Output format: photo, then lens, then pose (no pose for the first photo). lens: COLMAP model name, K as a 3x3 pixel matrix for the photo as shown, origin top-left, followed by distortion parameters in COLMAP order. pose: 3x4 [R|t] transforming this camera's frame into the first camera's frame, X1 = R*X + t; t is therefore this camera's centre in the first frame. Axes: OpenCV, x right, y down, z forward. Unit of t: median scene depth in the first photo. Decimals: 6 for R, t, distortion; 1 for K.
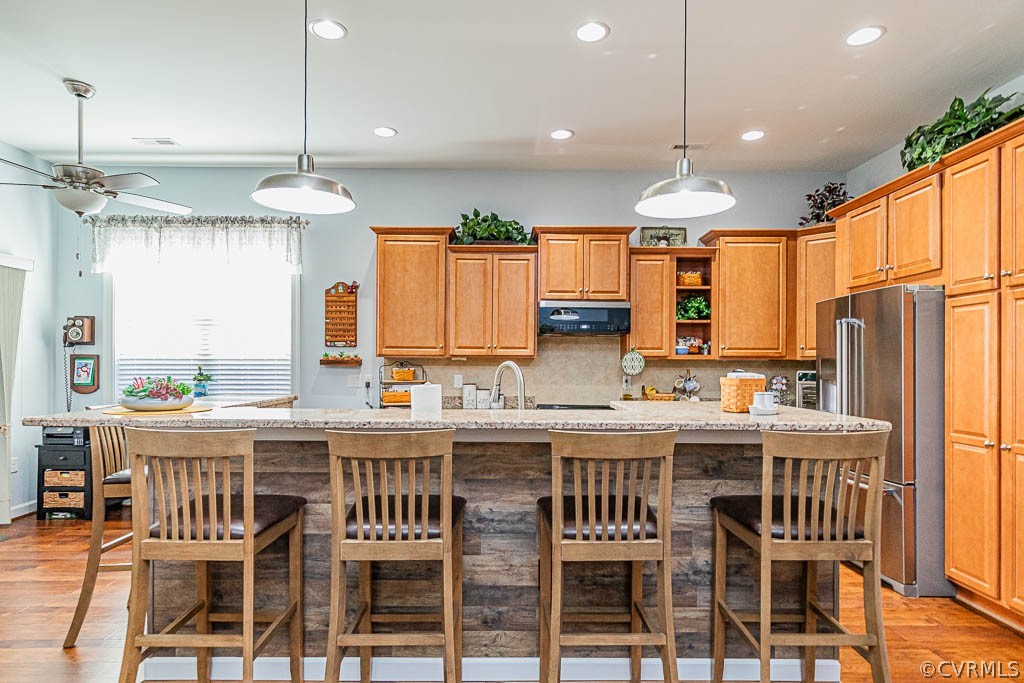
lens RADIAL K [[574.2, 0, 492.0], [0, 574.2, 361.8], [0, 0, 1]] dist [0.003150, -0.002019]
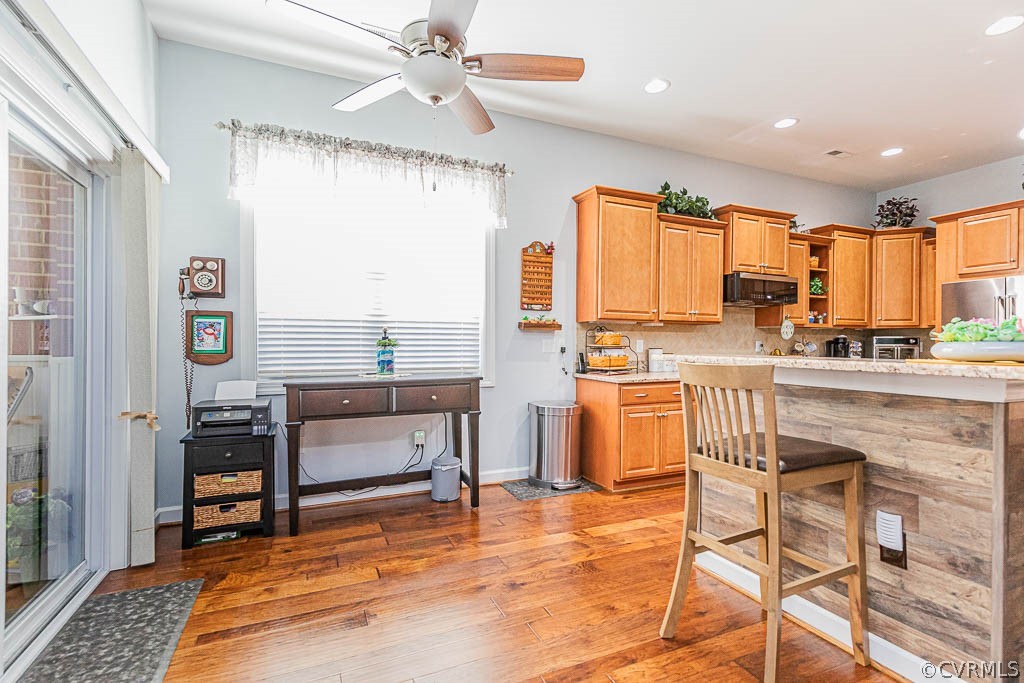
lens RADIAL K [[470.7, 0, 483.6], [0, 470.7, 345.0], [0, 0, 1]] dist [0.008319, -0.002903]
pose [[0.915067, -0.000330, 0.403302, -0.690965], [-0.003702, 0.999951, 0.009218, 0.026013], [-0.403285, -0.009928, 0.915021, 0.344249]]
